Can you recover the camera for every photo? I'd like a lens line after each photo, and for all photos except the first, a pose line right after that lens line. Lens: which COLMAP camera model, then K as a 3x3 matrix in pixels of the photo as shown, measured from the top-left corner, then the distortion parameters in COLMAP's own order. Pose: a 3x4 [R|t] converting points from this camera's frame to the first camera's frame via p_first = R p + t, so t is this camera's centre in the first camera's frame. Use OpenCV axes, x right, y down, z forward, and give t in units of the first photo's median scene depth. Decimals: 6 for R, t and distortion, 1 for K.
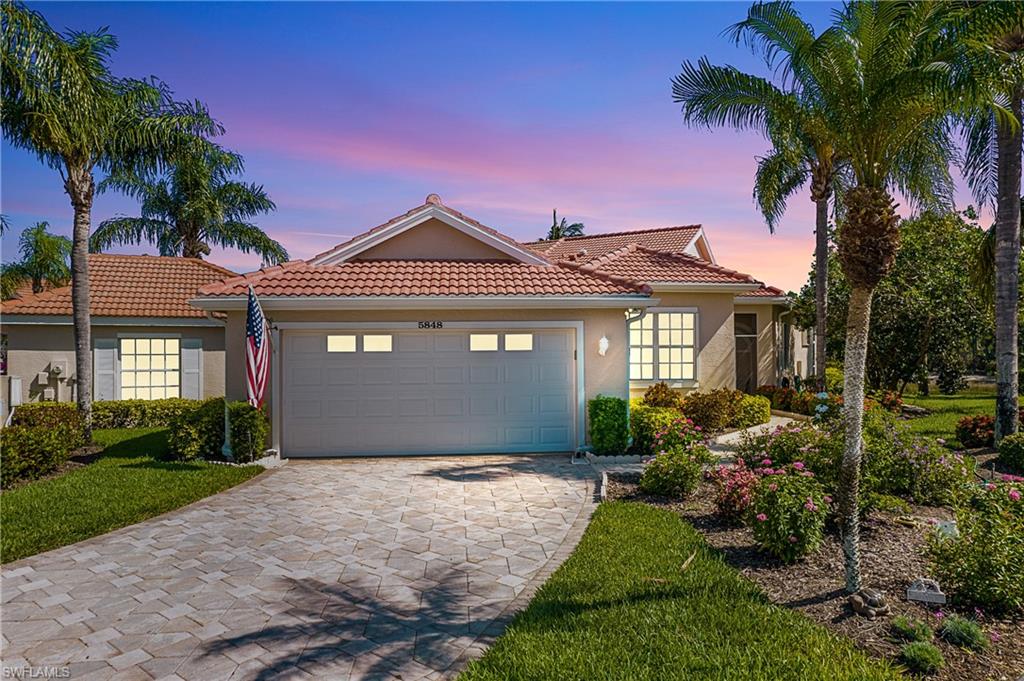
lens RADIAL K [[629.1, 0, 512.0], [0, 629.1, 340.5], [0, 0, 1]] dist [-0.007478, 0.000753]
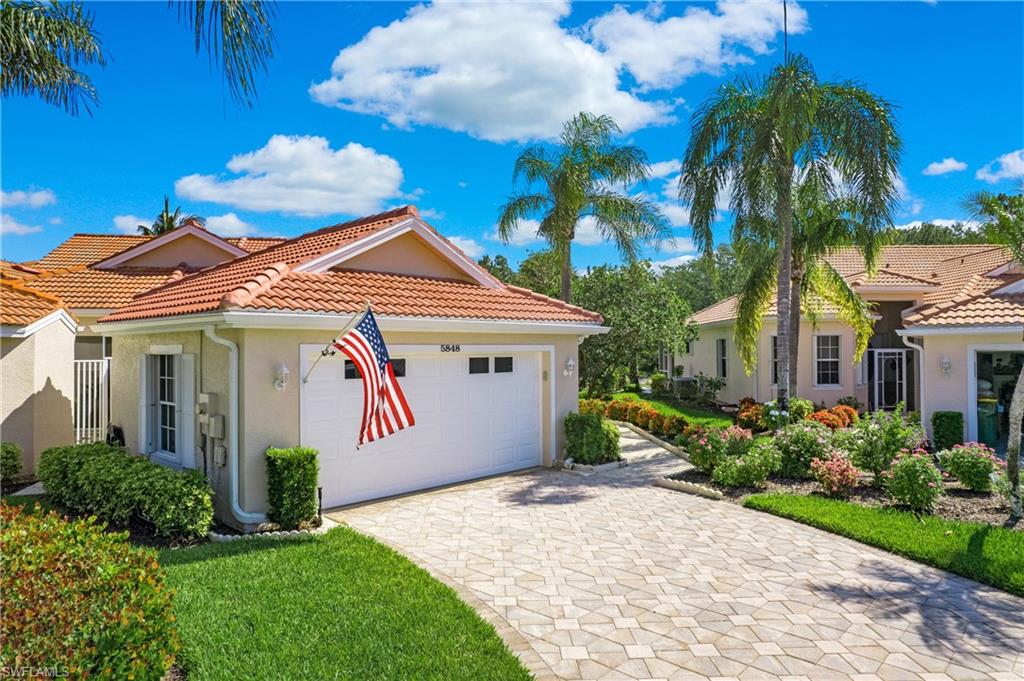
lens RADIAL K [[629.1, 0, 512.0], [0, 629.1, 340.5], [0, 0, 1]] dist [-0.007478, 0.000753]
pose [[0.758270, 0.011765, 0.651835, -0.670902], [-0.006415, 0.999923, -0.010585, -0.027043], [-0.651909, 0.003845, 0.758287, 0.228135]]
